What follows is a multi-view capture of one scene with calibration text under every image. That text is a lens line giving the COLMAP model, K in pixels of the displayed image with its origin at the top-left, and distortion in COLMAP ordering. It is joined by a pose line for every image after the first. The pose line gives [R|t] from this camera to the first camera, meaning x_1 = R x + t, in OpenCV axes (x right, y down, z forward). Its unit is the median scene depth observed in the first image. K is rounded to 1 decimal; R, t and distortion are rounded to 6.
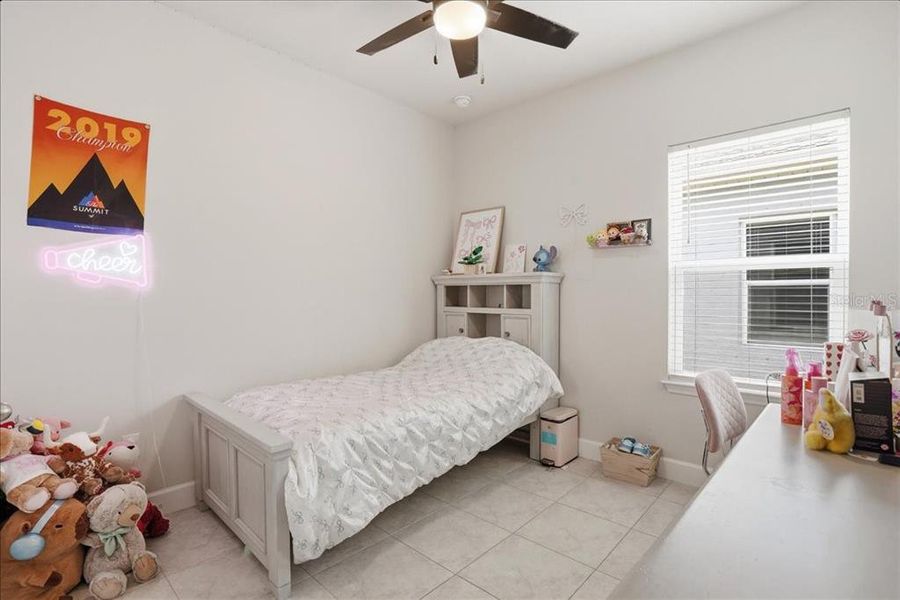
lens RADIAL K [[430.9, 0, 433.5], [0, 430.9, 305.1], [0, 0, 1]] dist [-0.015323, 0.000309]
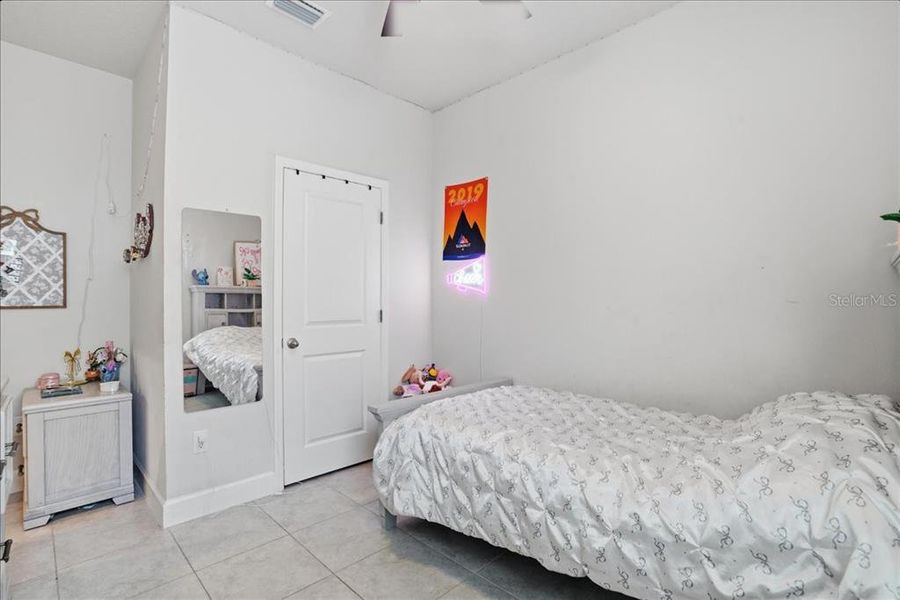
lens RADIAL K [[430.9, 0, 446.2], [0, 430.9, 299.0], [0, 0, 1]] dist [-0.015323, 0.000309]
pose [[-0.014837, -0.001155, -0.999889, 0.755901], [-0.023084, 0.999733, -0.000813, -0.021632], [0.999623, 0.023069, -0.014859, 0.919834]]
